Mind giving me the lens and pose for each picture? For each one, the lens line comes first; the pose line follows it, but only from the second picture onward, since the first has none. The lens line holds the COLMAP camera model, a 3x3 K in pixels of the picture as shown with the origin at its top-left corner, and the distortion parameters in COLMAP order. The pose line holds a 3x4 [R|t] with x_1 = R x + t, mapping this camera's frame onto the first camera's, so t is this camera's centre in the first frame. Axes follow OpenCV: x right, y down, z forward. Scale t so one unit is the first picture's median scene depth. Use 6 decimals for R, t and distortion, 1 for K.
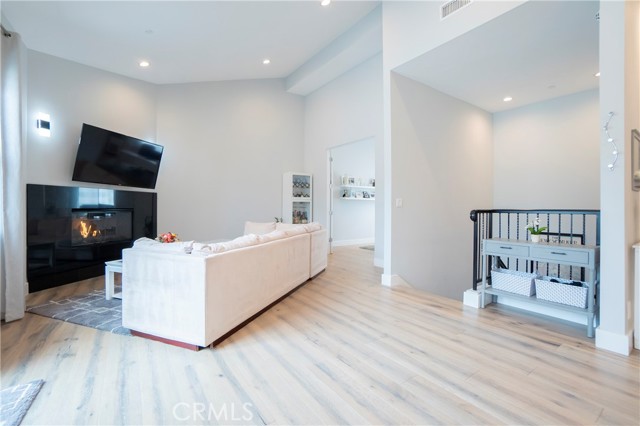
lens RADIAL K [[282.8, 0, 315.9], [0, 282.8, 207.8], [0, 0, 1]] dist [-0.064735, 0.023245]
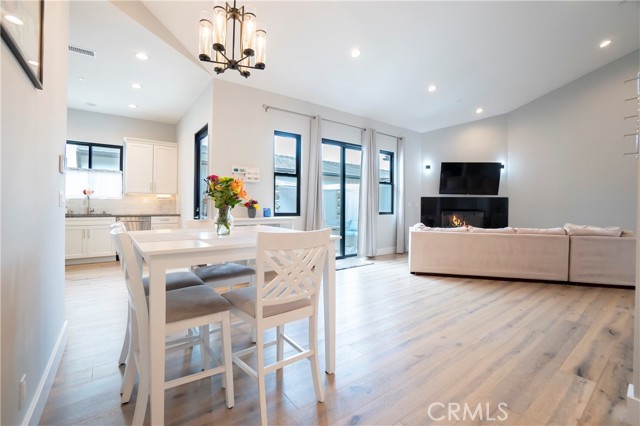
lens RADIAL K [[282.8, 0, 315.9], [0, 282.8, 207.8], [0, 0, 1]] dist [-0.064735, 0.023245]
pose [[0.035543, 0.003677, -0.999361, 1.050924], [-0.007193, 0.999968, 0.003423, -0.004793], [0.999342, 0.007067, 0.035569, 0.092951]]
